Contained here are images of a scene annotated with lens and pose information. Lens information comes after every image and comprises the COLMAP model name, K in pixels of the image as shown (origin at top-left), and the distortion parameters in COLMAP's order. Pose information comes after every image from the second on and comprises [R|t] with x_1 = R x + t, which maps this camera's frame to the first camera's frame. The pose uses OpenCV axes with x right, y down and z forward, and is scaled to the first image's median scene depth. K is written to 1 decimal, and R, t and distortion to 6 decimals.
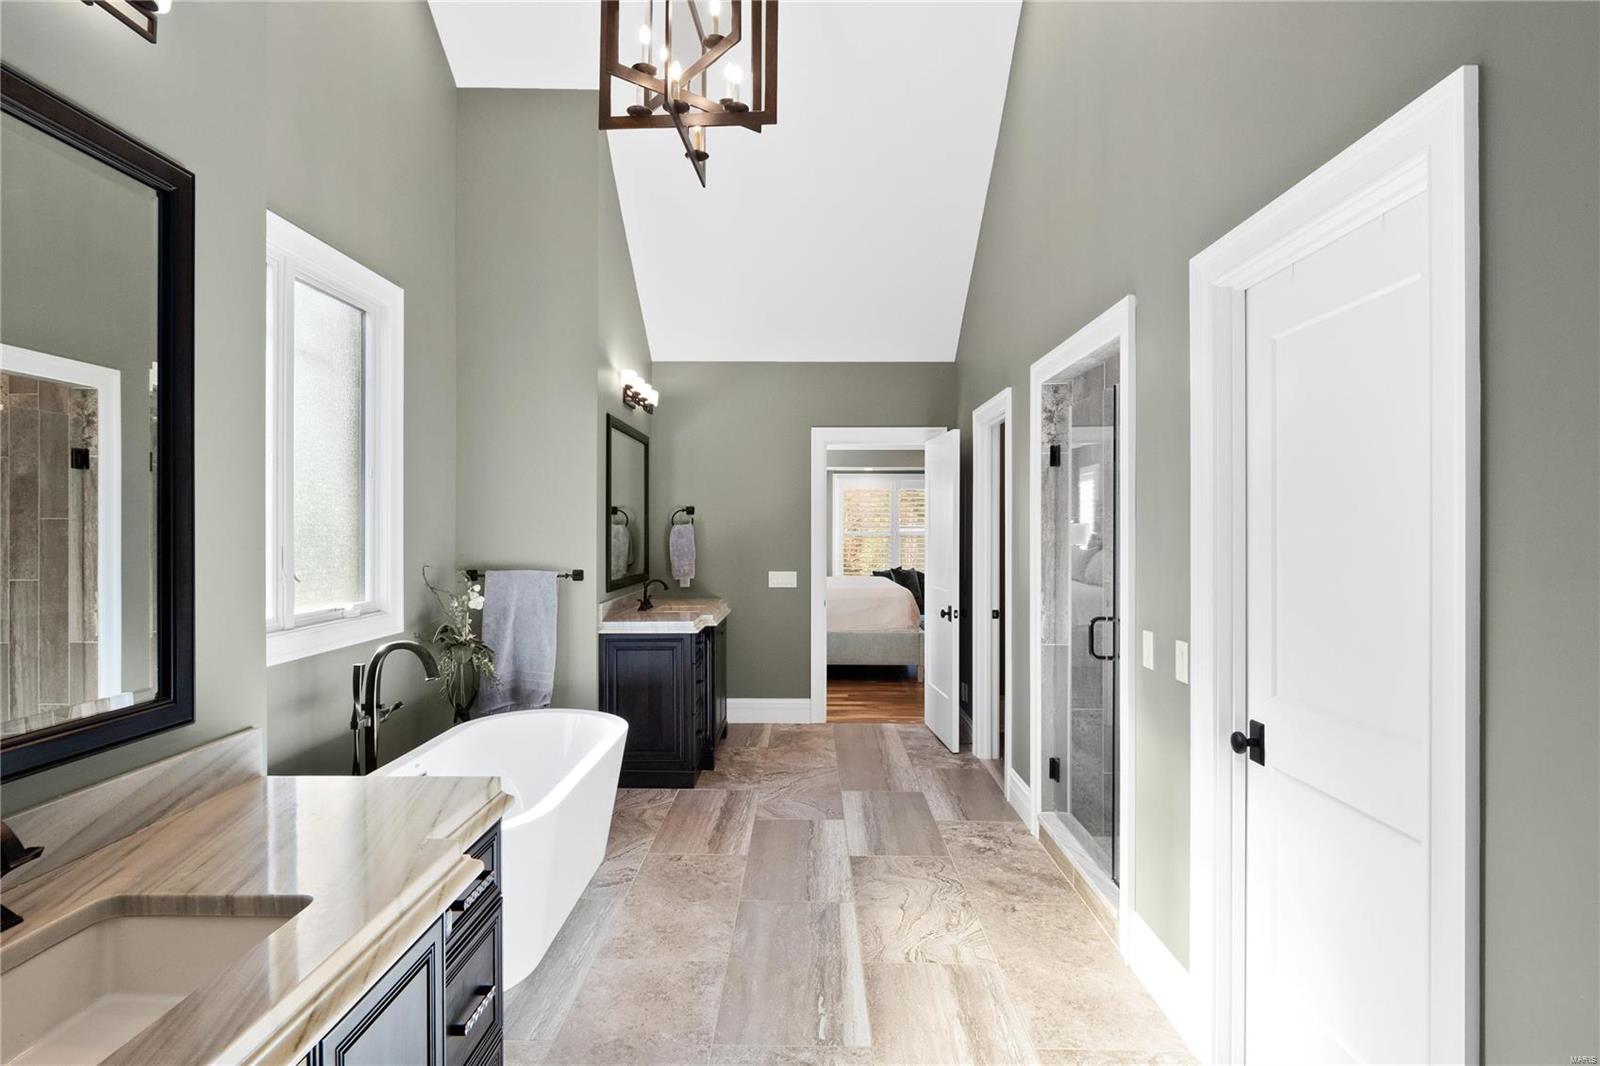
lens RADIAL K [[824.7, 0, 801.8], [0, 824.7, 531.7], [0, 0, 1]] dist [-0.001981, 0.001036]
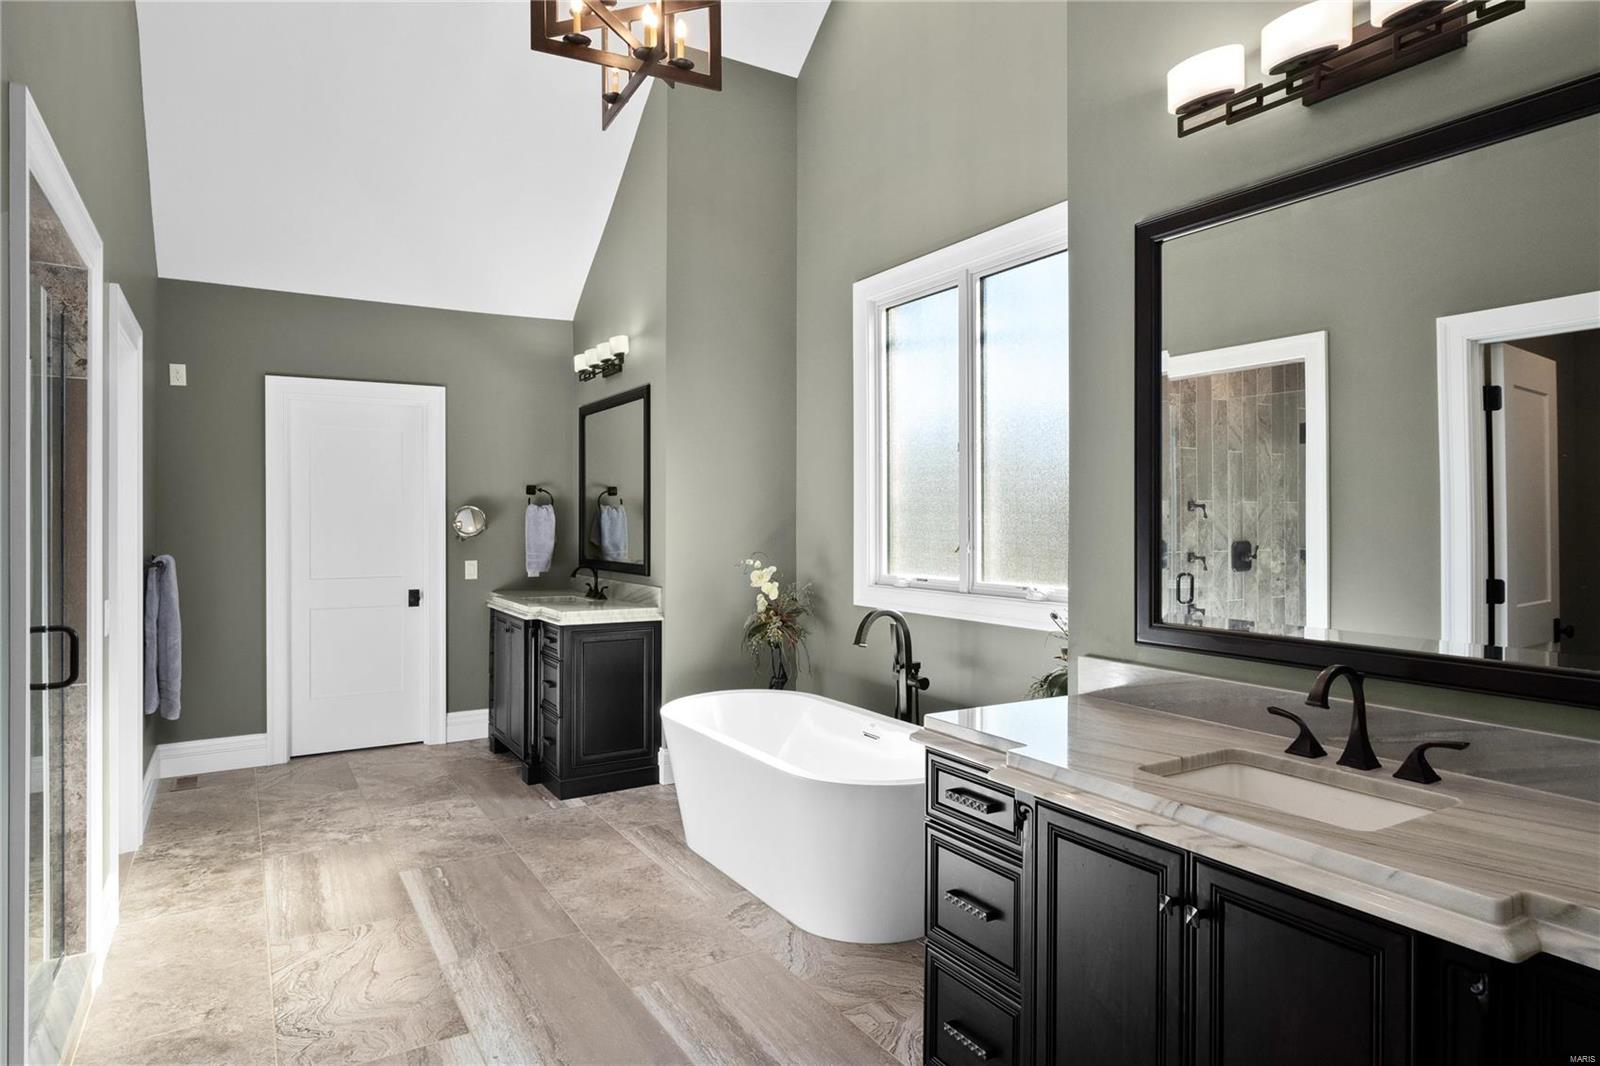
lens RADIAL K [[905.0, 0, 802.3], [0, 905.0, 524.2], [0, 0, 1]] dist [0.018871, -0.002760]
pose [[-0.846139, 0.002403, -0.532957, 0.246483], [-0.000241, 0.999988, 0.004892, 0.014843], [0.532963, 0.004267, -0.846128, 2.006776]]
